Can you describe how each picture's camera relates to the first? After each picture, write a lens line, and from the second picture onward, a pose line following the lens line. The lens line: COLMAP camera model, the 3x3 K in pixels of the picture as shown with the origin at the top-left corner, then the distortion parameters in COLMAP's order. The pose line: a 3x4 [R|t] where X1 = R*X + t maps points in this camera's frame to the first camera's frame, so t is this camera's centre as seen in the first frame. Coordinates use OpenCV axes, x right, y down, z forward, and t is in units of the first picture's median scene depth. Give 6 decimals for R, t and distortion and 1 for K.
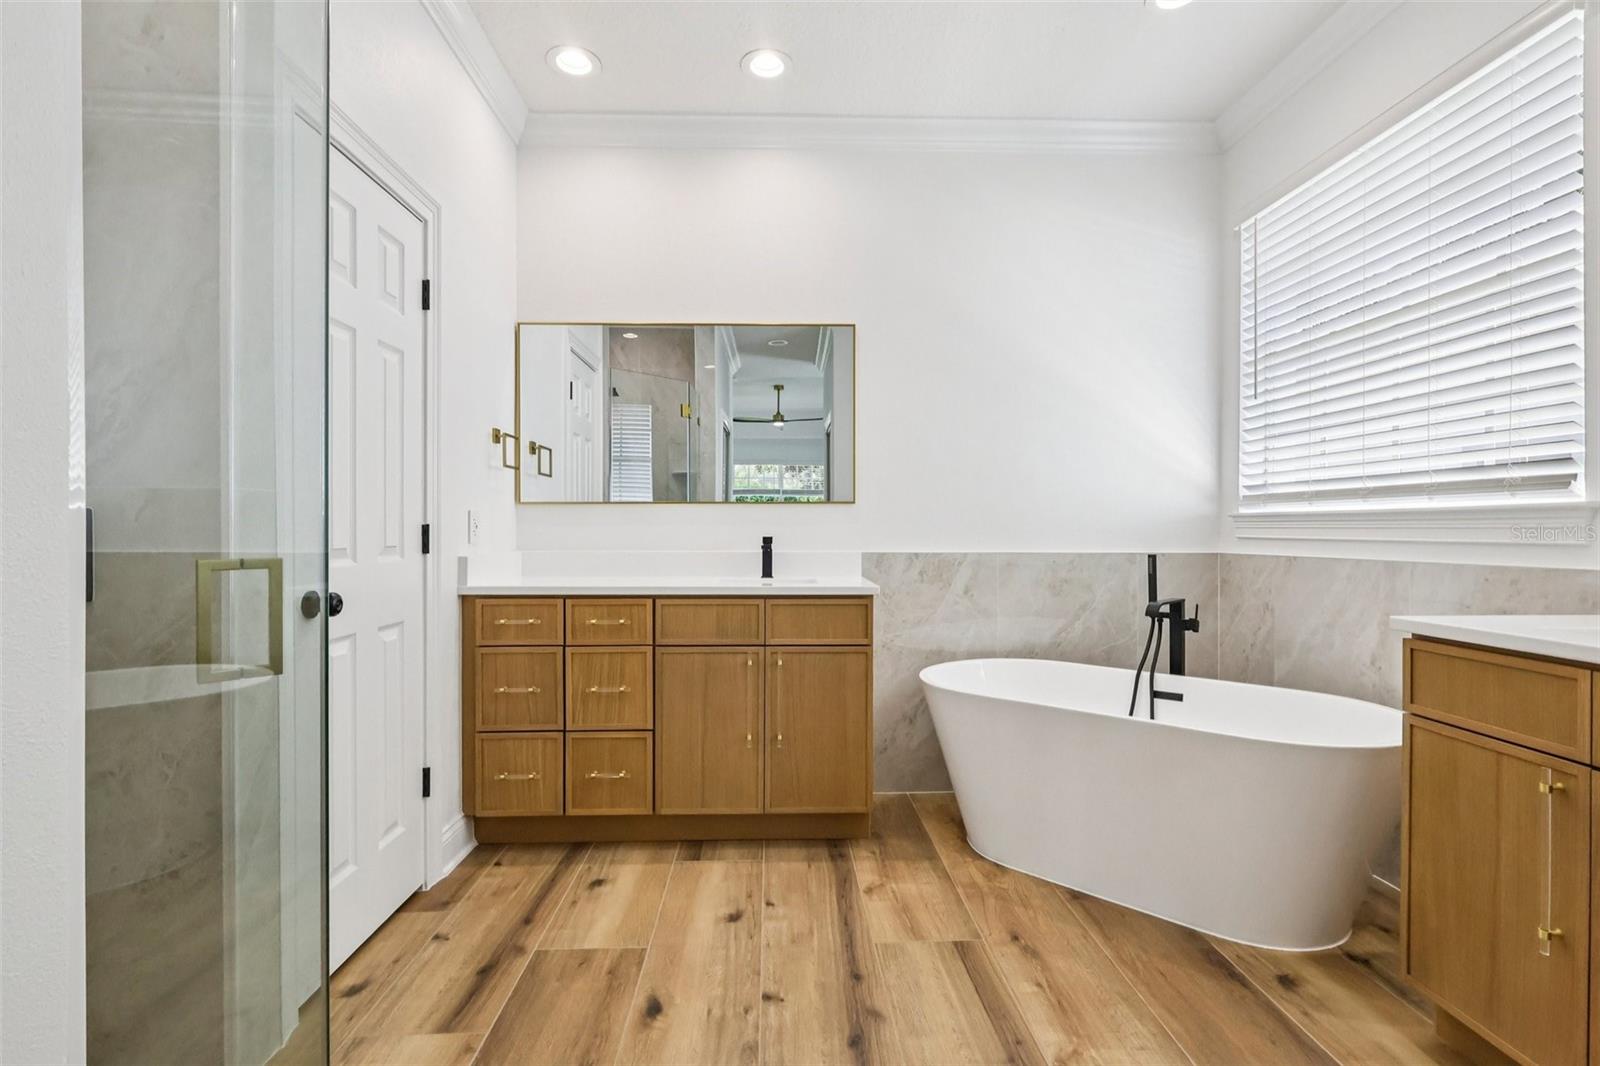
lens RADIAL K [[745.4, 0, 792.8], [0, 745.4, 531.2], [0, 0, 1]] dist [-0.000451, 0.000403]
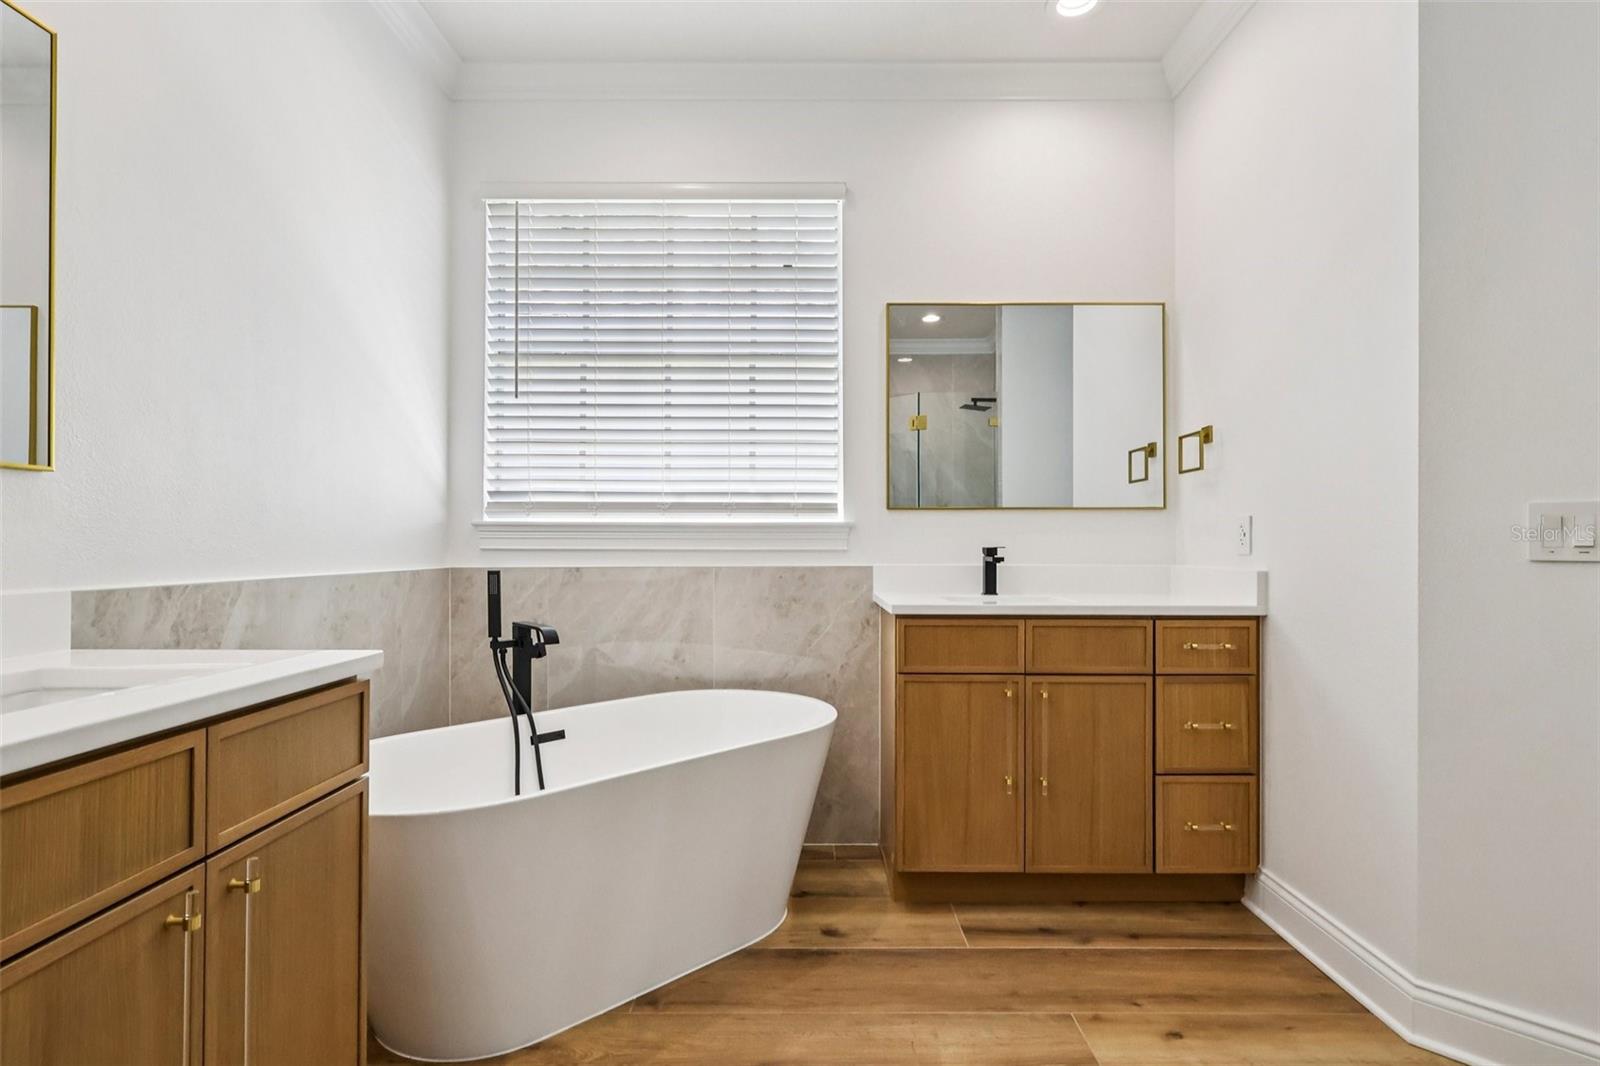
lens RADIAL K [[813.0, 0, 796.4], [0, 813.0, 539.8], [0, 0, 1]] dist [-0.002719, -0.000196]
pose [[0.035114, 0.005420, 0.999369, -0.418593], [0.001997, 0.999983, -0.005493, 0.004024], [-0.999381, 0.002189, 0.035103, 0.711905]]
